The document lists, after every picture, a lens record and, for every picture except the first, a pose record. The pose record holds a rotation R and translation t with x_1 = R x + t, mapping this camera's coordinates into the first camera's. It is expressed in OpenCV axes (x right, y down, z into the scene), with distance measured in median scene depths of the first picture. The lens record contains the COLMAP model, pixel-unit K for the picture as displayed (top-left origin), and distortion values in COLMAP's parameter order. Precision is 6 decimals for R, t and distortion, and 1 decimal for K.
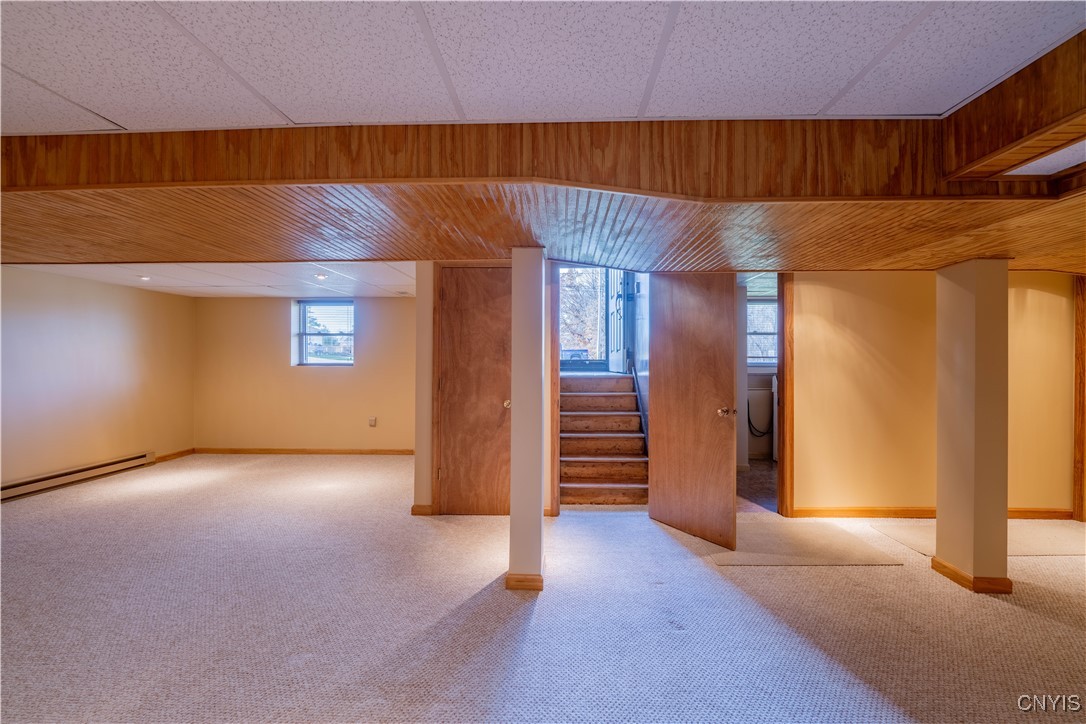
lens RADIAL K [[444.0, 0, 543.0], [0, 444.0, 362.0], [0, 0, 1]] dist [-0.011345, -0.000431]
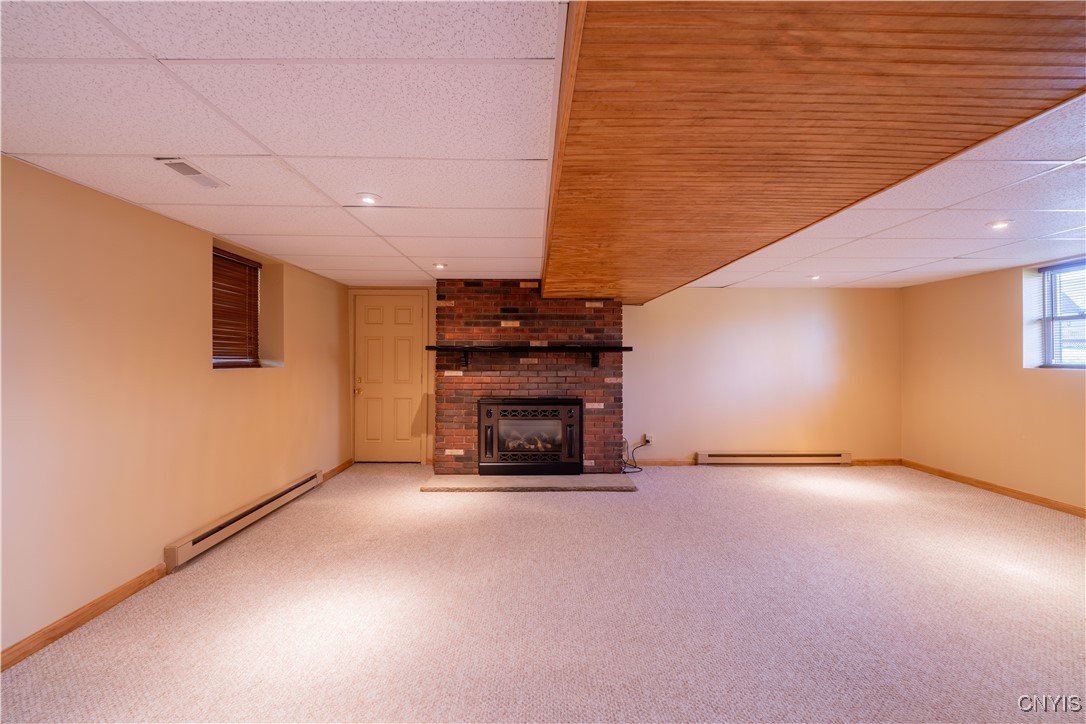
lens RADIAL K [[447.0, 0, 540.2], [0, 447.0, 348.5], [0, 0, 1]] dist [-0.012880, -0.000341]
pose [[0.050130, -0.020833, -0.998525, 0.051736], [-0.007597, 0.999746, -0.021240, -0.000872], [0.998714, 0.008651, 0.049959, 0.211408]]
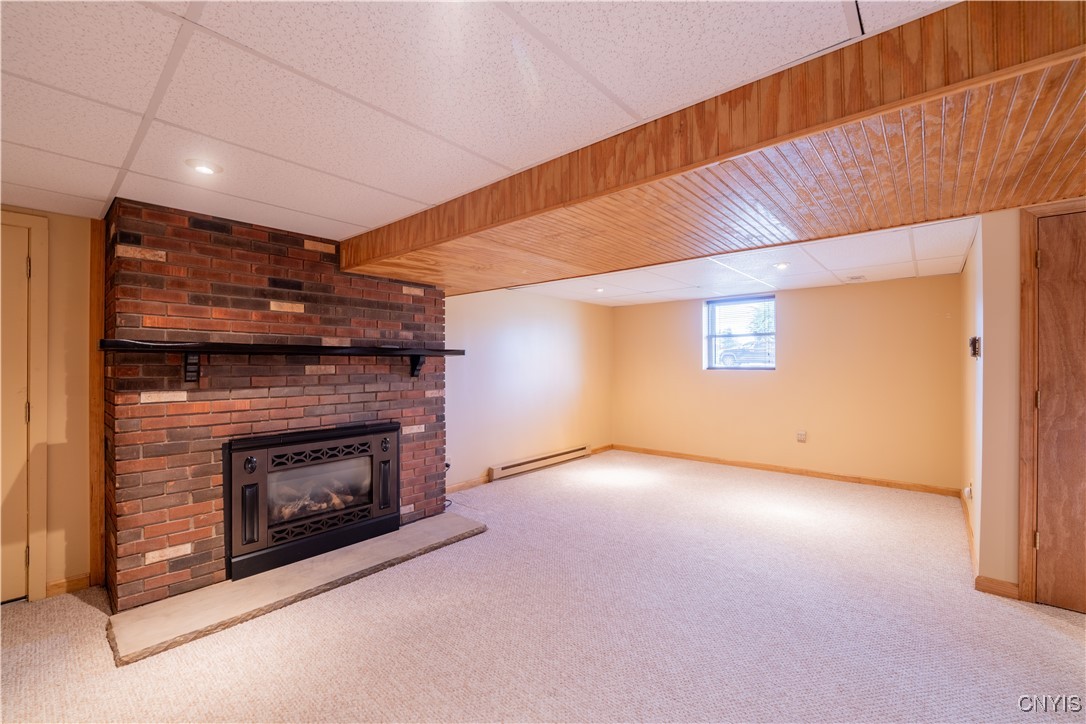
lens RADIAL K [[444.0, 0, 543.0], [0, 444.0, 362.0], [0, 0, 1]] dist [-0.011345, -0.000431]
pose [[0.777408, -0.005745, -0.628970, -0.208956], [0.000447, 0.999963, -0.008580, 0.000314], [0.628997, 0.006389, 0.777382, 0.030049]]
